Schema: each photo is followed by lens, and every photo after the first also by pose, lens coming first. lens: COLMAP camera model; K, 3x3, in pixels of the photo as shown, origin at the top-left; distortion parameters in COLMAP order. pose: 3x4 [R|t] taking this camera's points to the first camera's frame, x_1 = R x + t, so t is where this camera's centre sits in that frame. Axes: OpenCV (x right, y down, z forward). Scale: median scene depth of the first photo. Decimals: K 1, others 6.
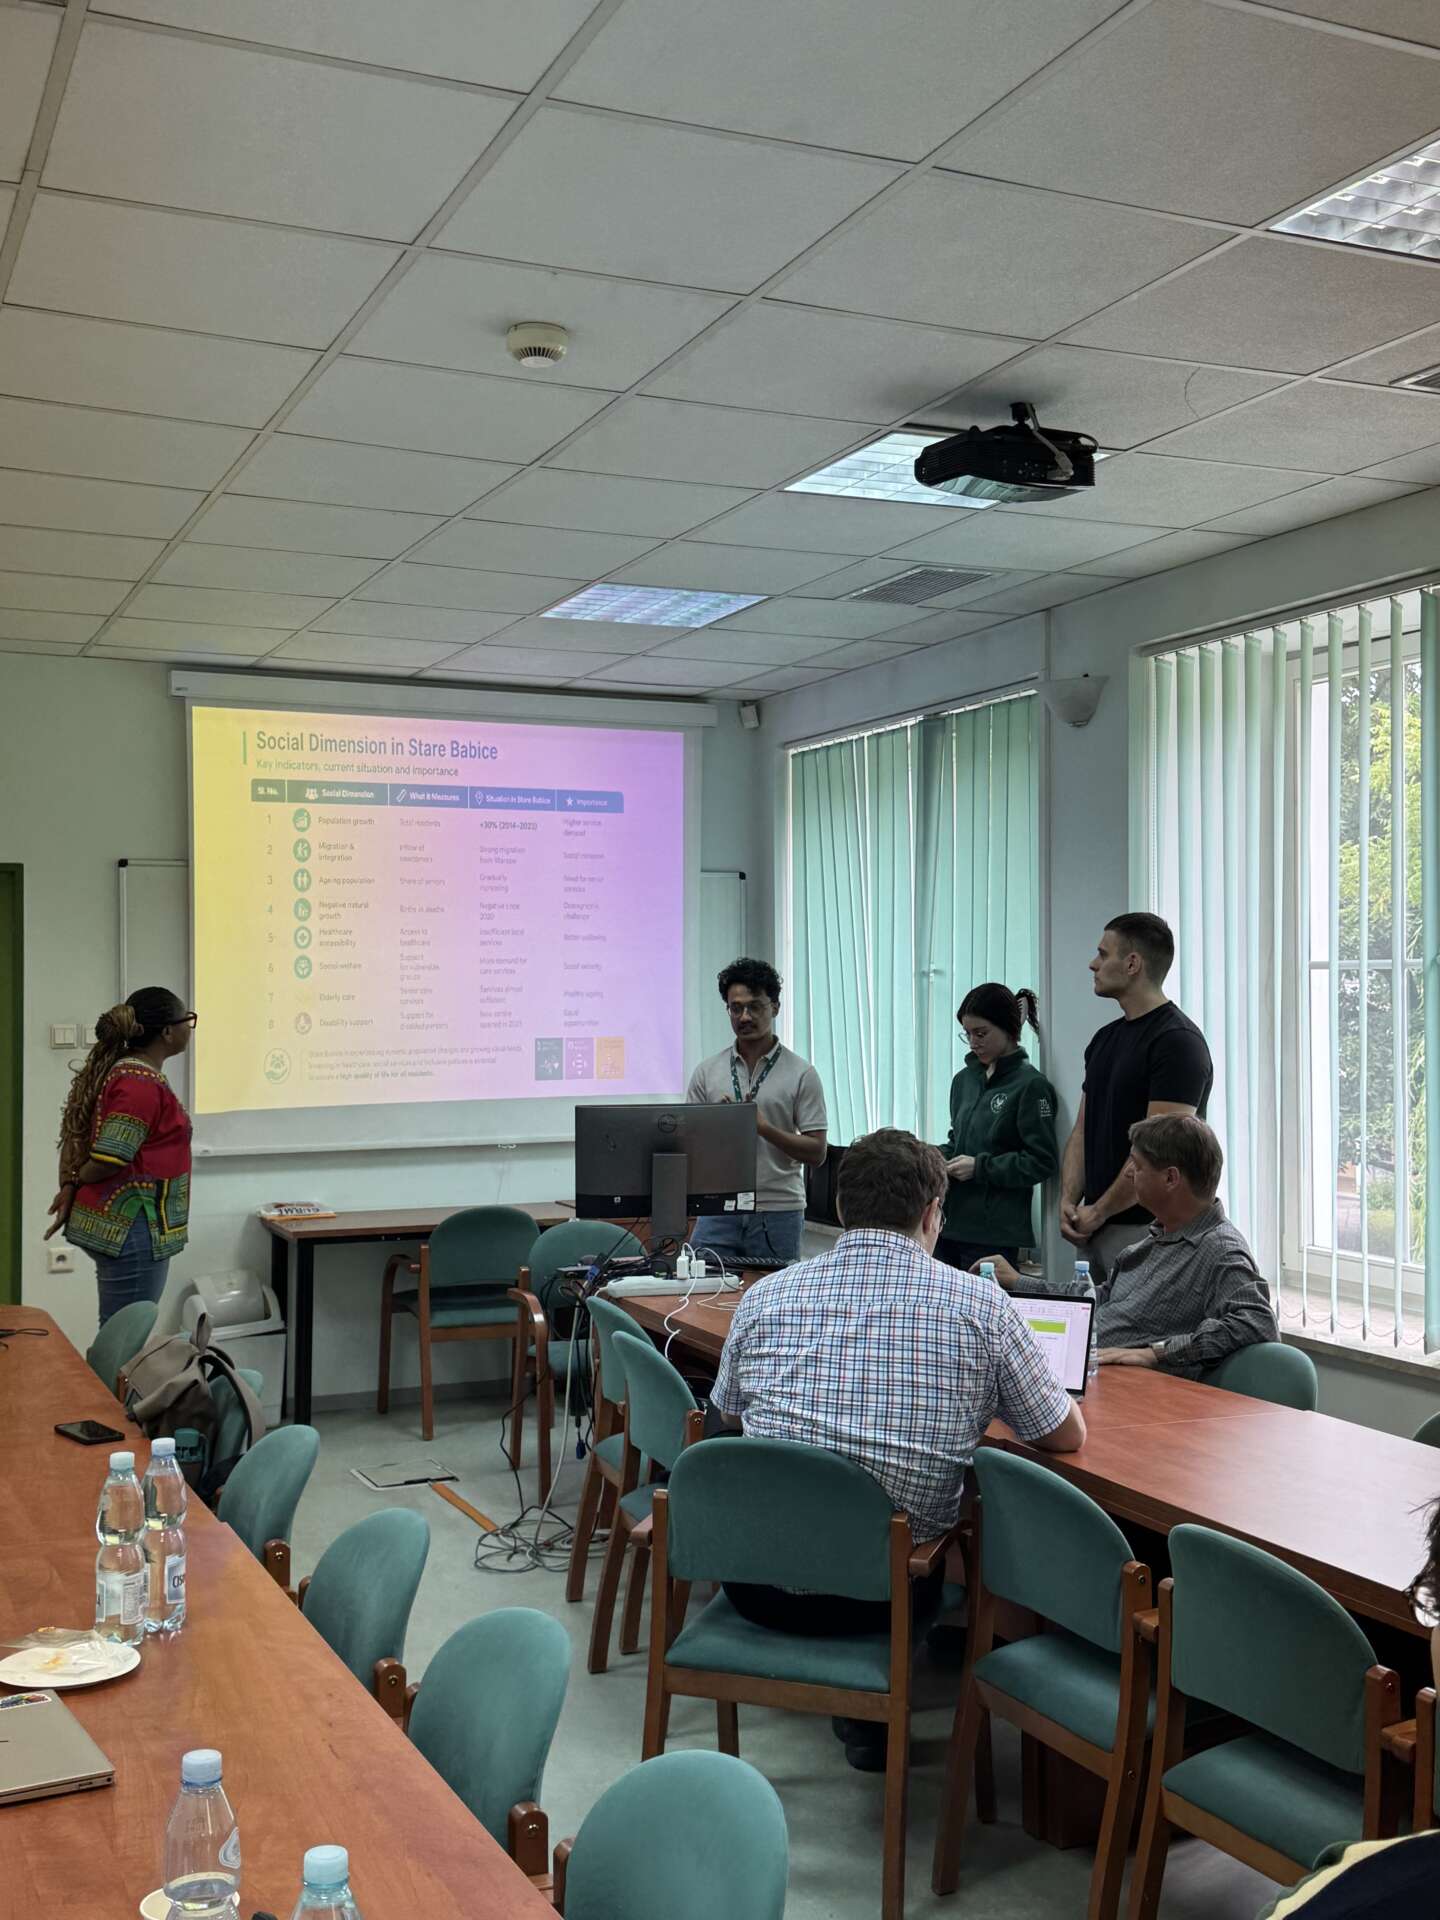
lens RADIAL K [[2046.3, 0, 728.0], [0, 2046.3, 964.4], [0, 0, 1]] dist [0.116361, 0.000000]
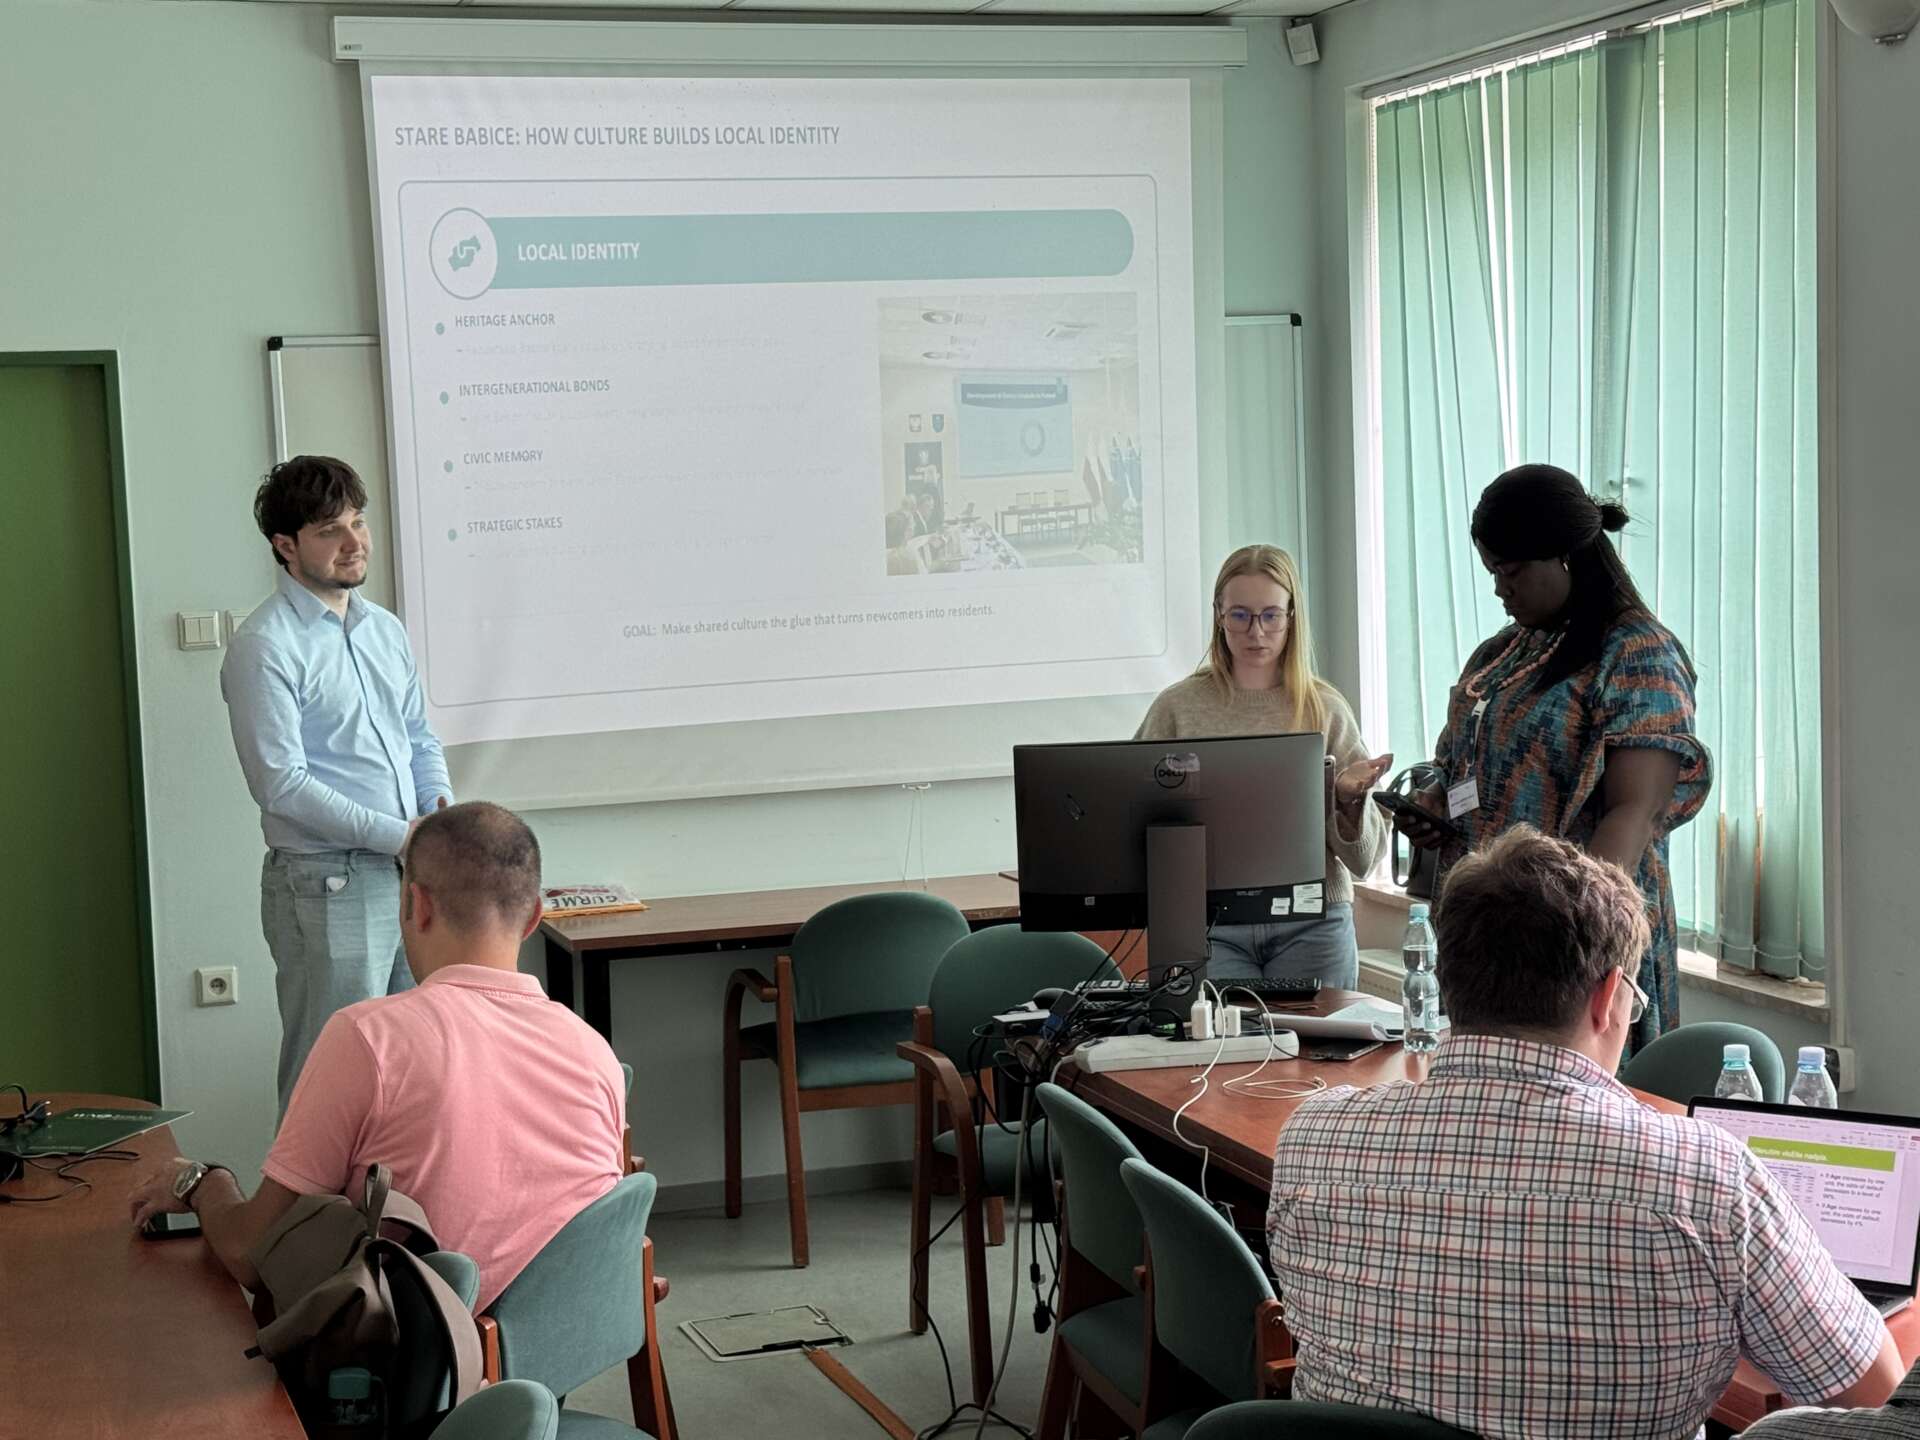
lens RADIAL K [[3215.5, 0, 968.9], [0, 3215.5, 725.9], [0, 0, 1]] dist [0.168964, 0.000000]
pose [[0.994076, -0.024209, -0.105959, 0.010807], [0.034609, 0.994640, 0.097436, -0.025112], [0.103032, -0.100526, 0.989585, 0.064745]]
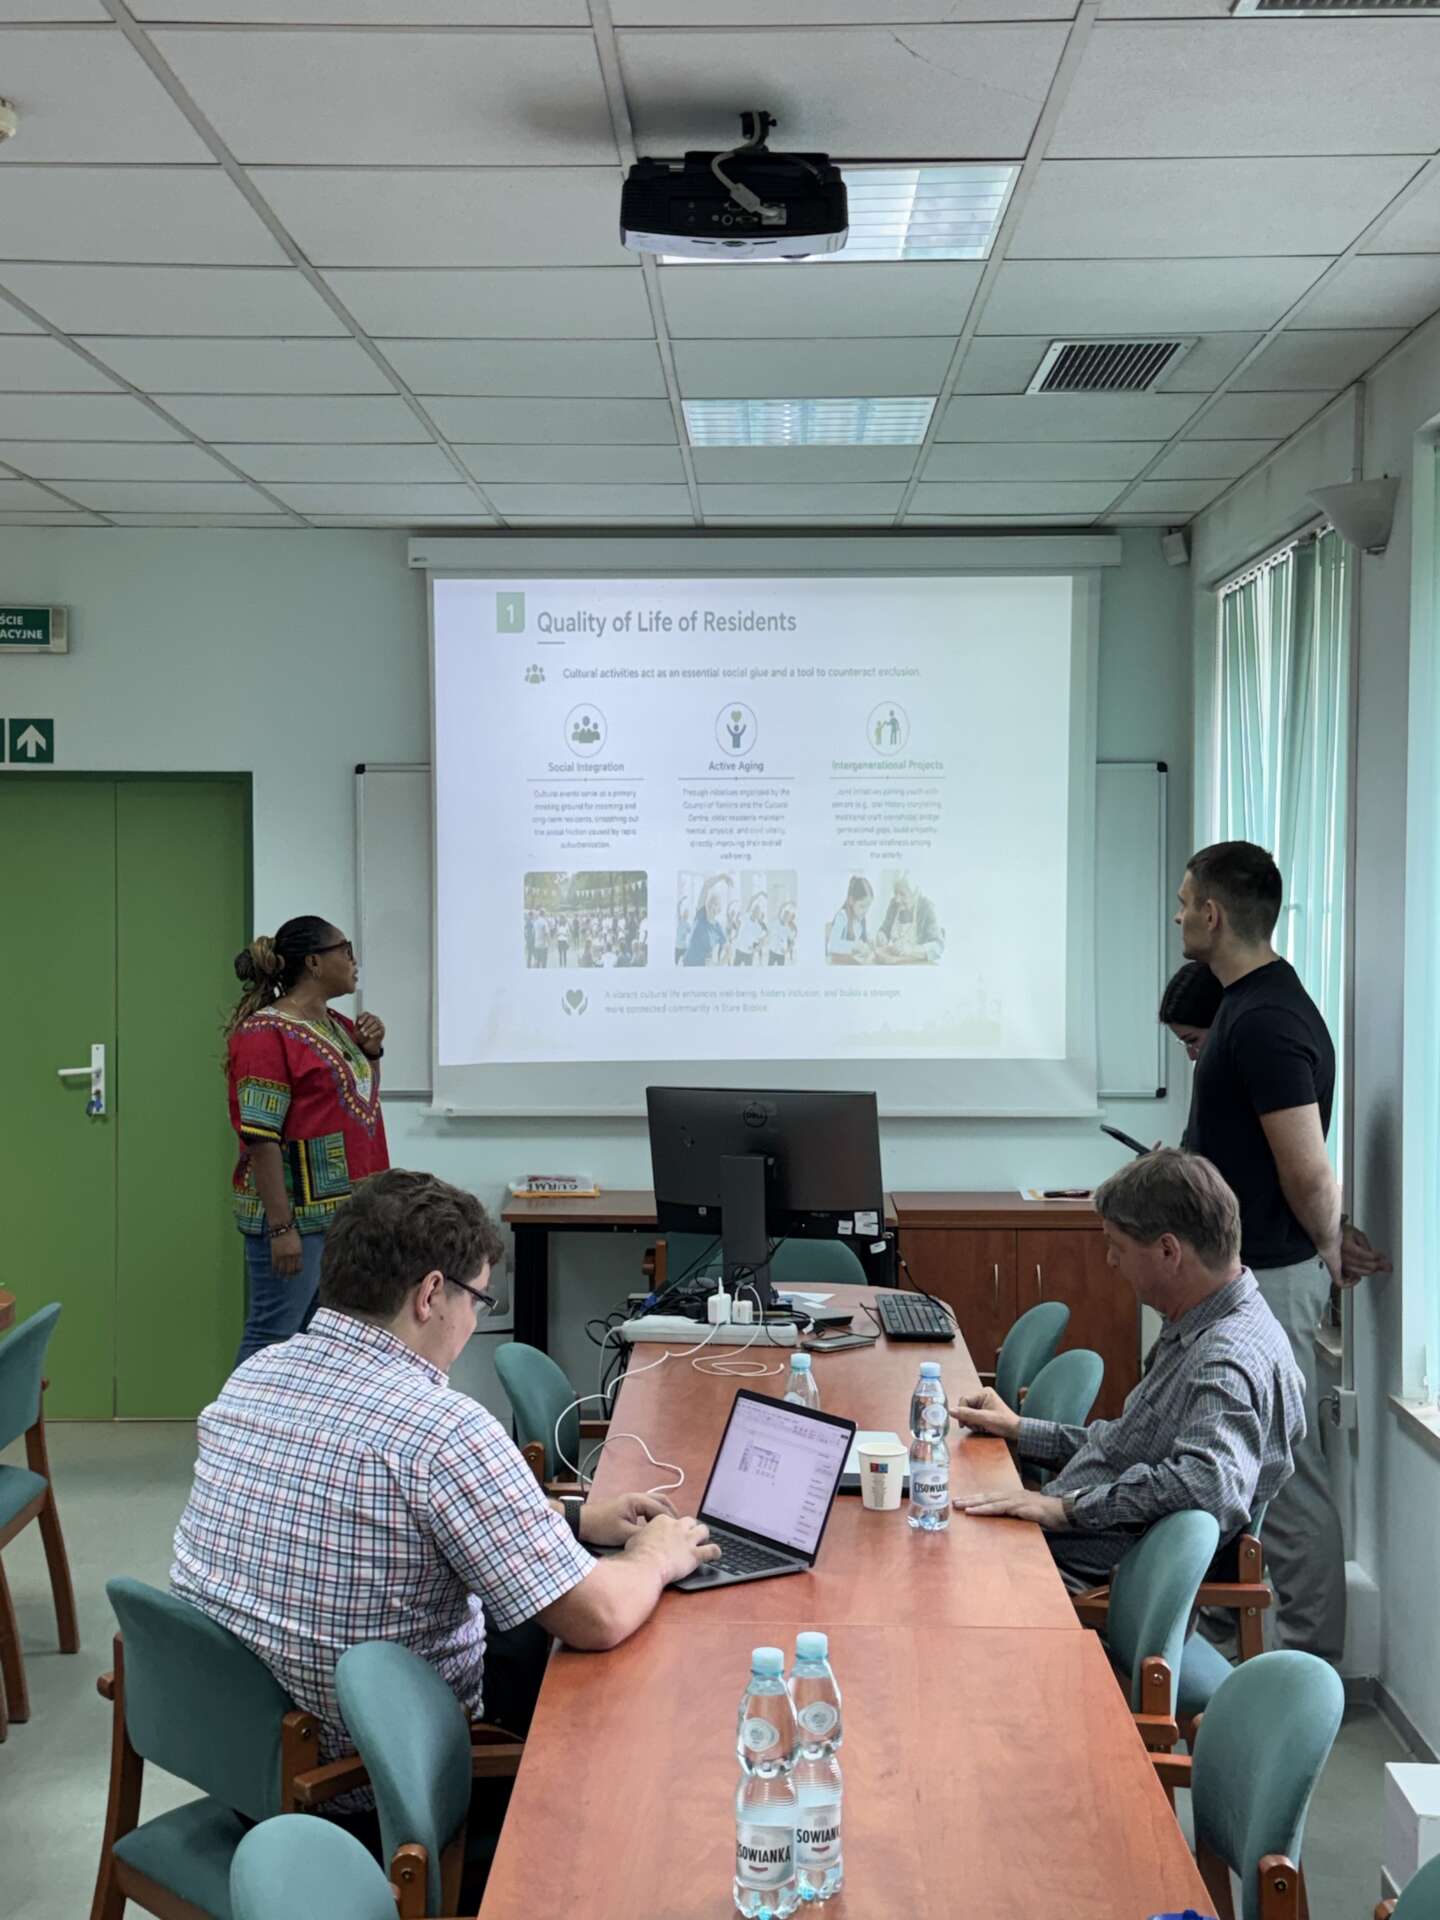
lens RADIAL K [[2485.9, 0, 711.7], [0, 2485.9, 954.5], [0, 0, 1]] dist [0.110522, 0.000000]
pose [[0.898931, 0.018179, -0.437713, 0.309913], [0.001305, 0.999023, 0.044172, -0.019276], [0.438088, -0.040279, 0.898029, 0.148795]]
